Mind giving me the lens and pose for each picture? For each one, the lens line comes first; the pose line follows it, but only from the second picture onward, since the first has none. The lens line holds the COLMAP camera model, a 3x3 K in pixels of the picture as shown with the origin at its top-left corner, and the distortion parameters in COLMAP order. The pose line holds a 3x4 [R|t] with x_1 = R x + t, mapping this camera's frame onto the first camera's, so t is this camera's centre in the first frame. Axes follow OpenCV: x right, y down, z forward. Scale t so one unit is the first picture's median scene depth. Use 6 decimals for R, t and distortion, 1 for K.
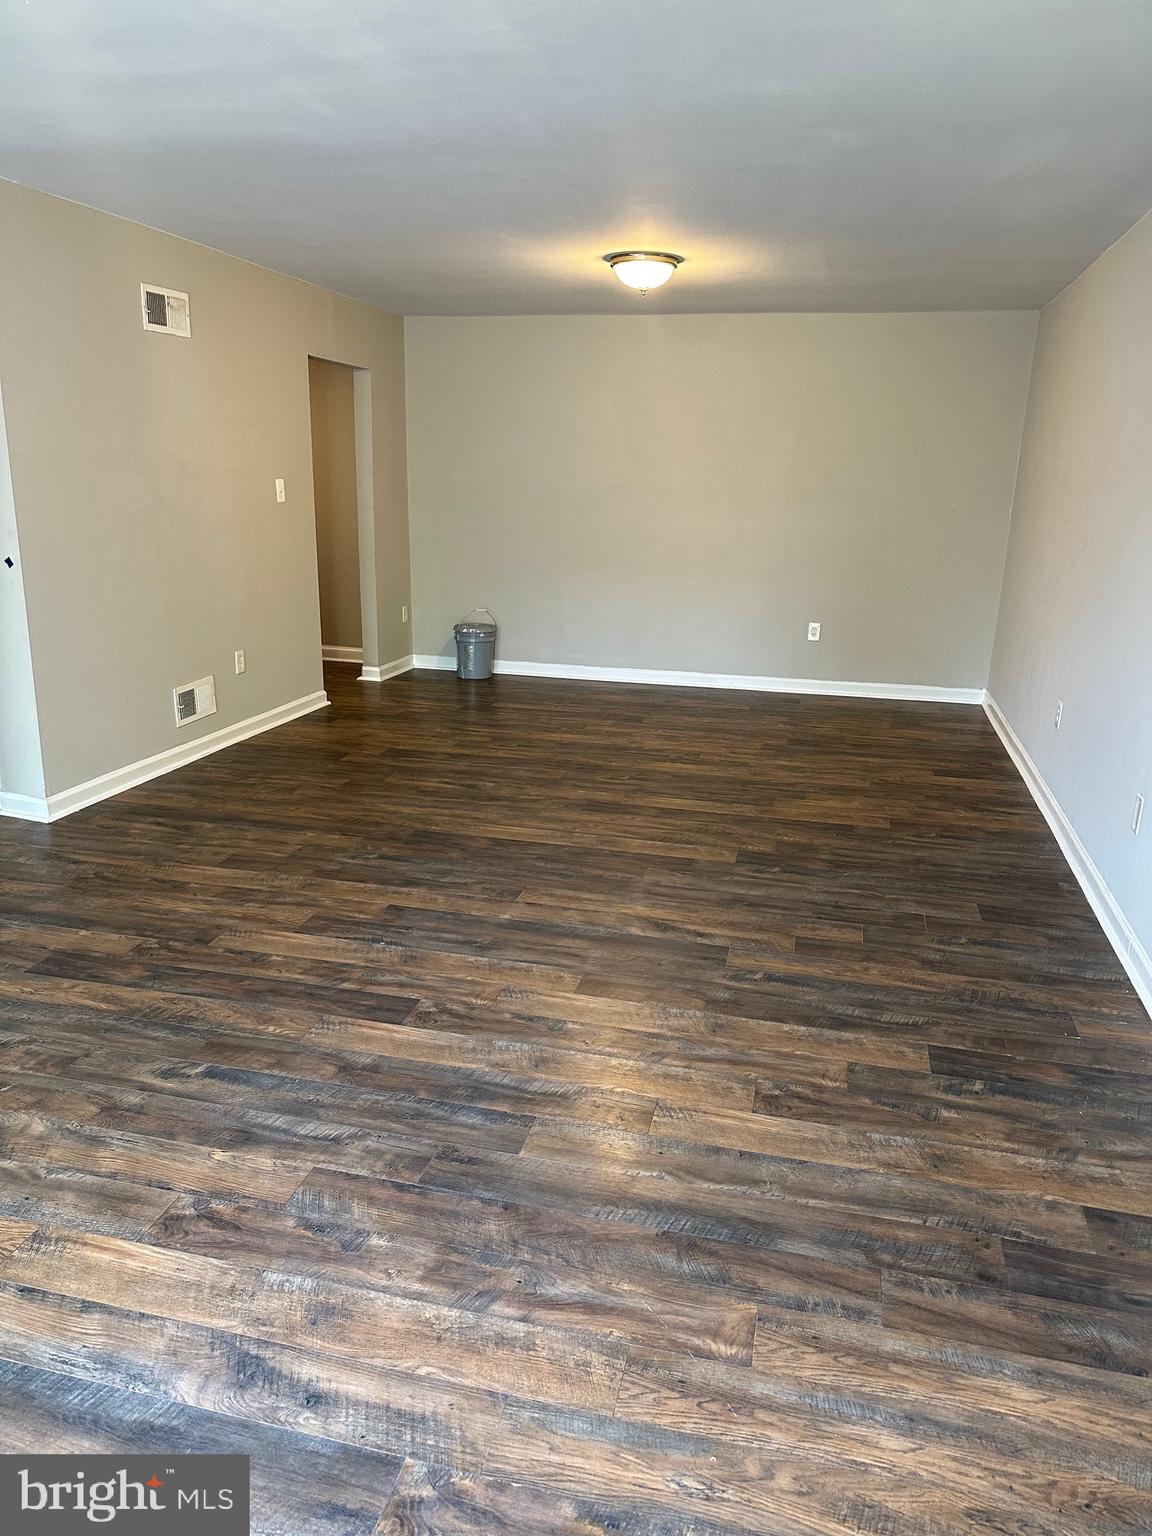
lens RADIAL K [[1086.3, 0, 576.4], [0, 1086.3, 791.3], [0, 0, 1]] dist [0.040070, -0.043393]
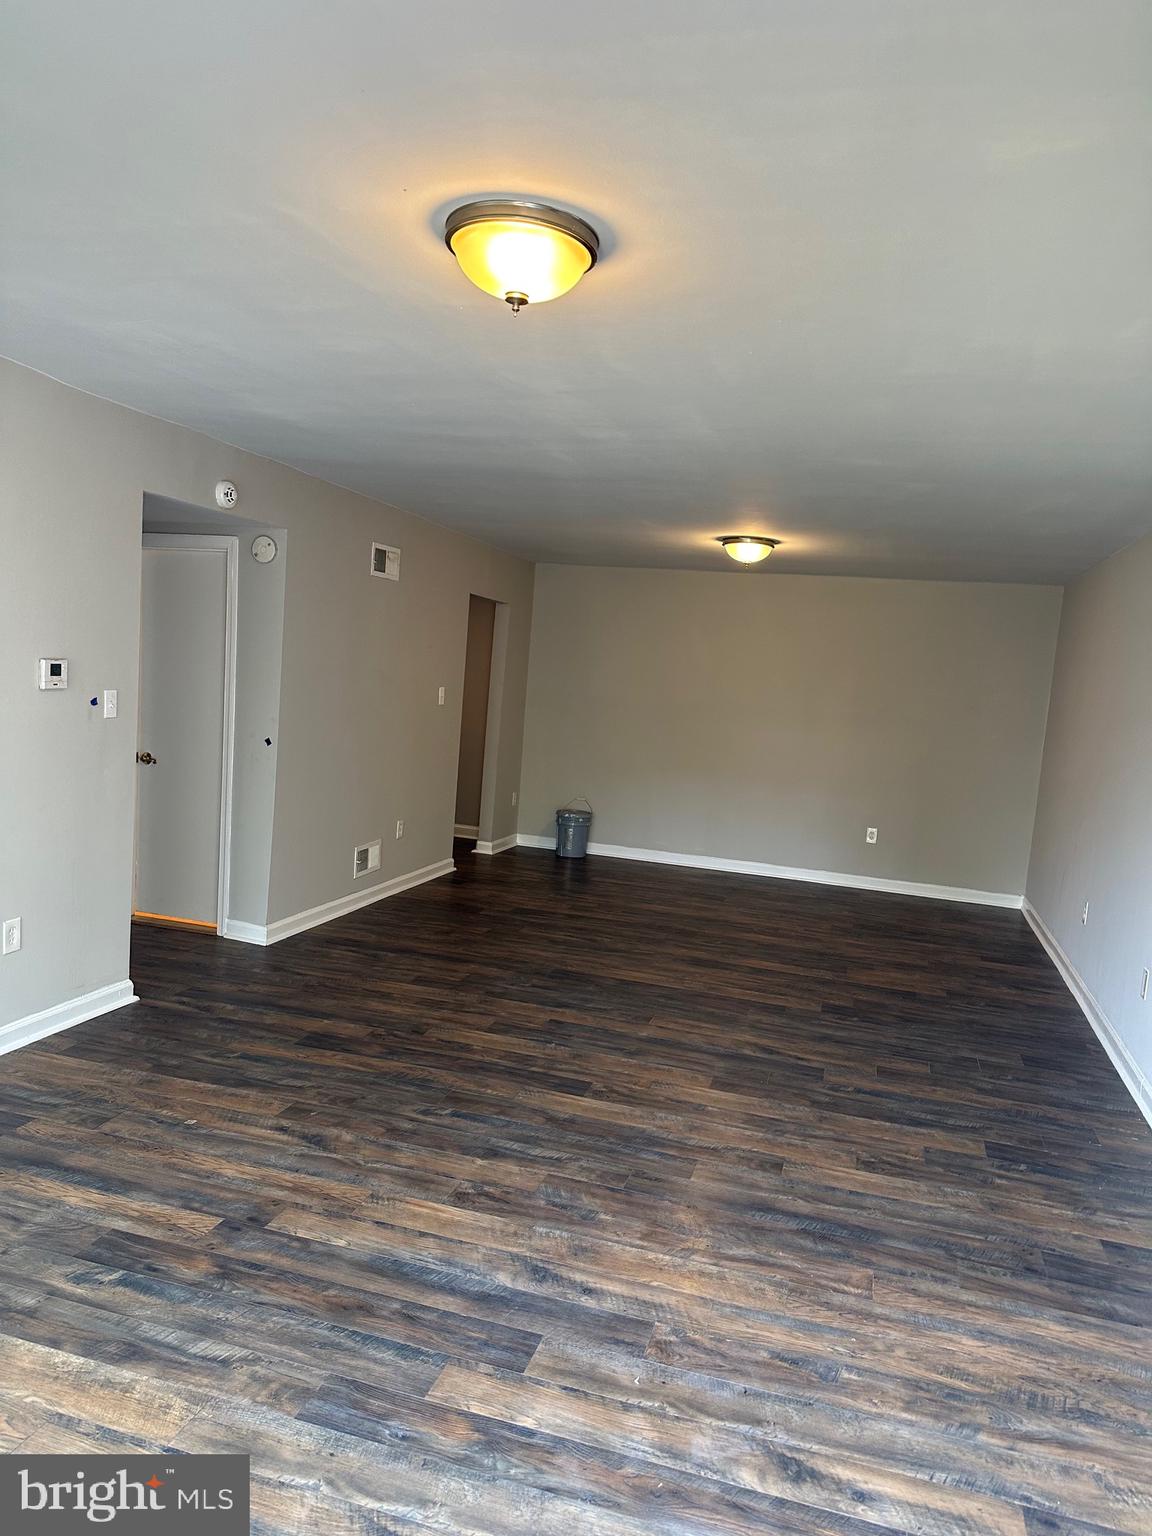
lens RADIAL K [[1086.3, 0, 561.9], [0, 1086.3, 772.4], [0, 0, 1]] dist [0.040070, -0.043393]
pose [[0.997136, 0.059550, -0.046616, -0.134883], [-0.067475, 0.978917, -0.192791, 0.075709], [0.034152, 0.195384, 0.980132, -0.356767]]
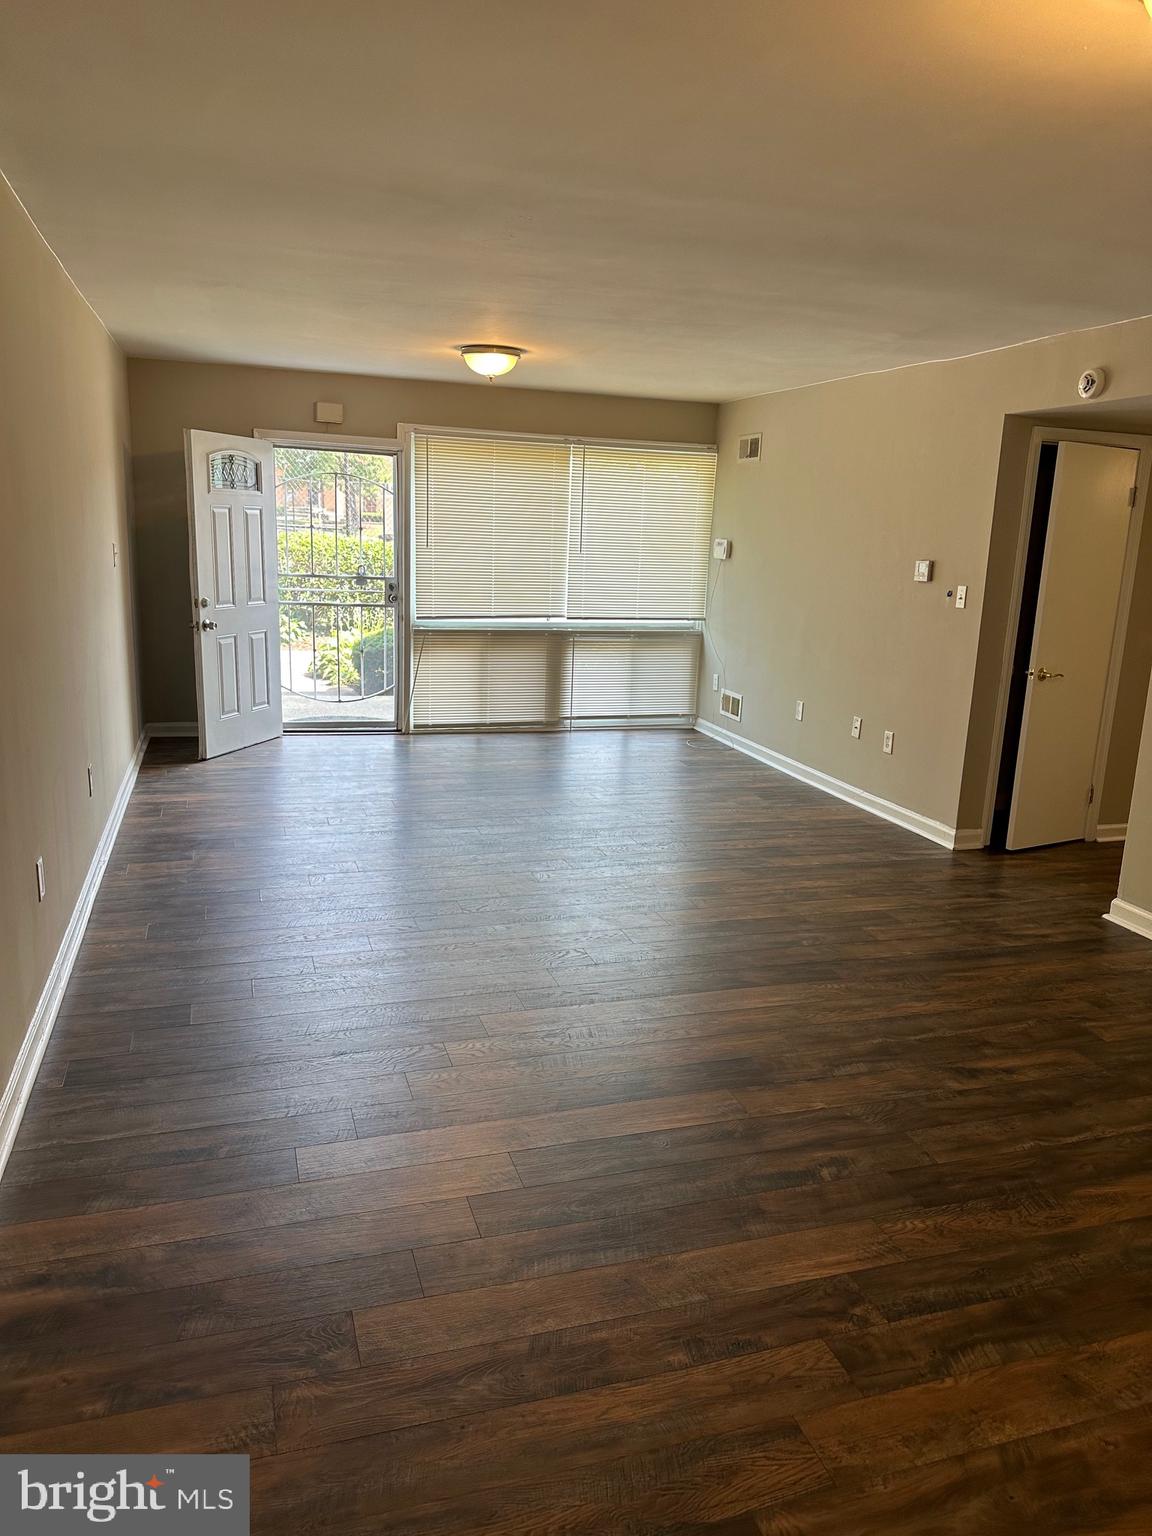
lens RADIAL K [[1086.3, 0, 580.9], [0, 1086.3, 774.7], [0, 0, 1]] dist [0.040070, -0.043393]
pose [[-0.853622, 0.057055, -0.517759, 0.643276], [-0.206025, 0.875949, 0.436197, -0.606908], [0.478418, 0.479018, -0.735974, 2.026741]]
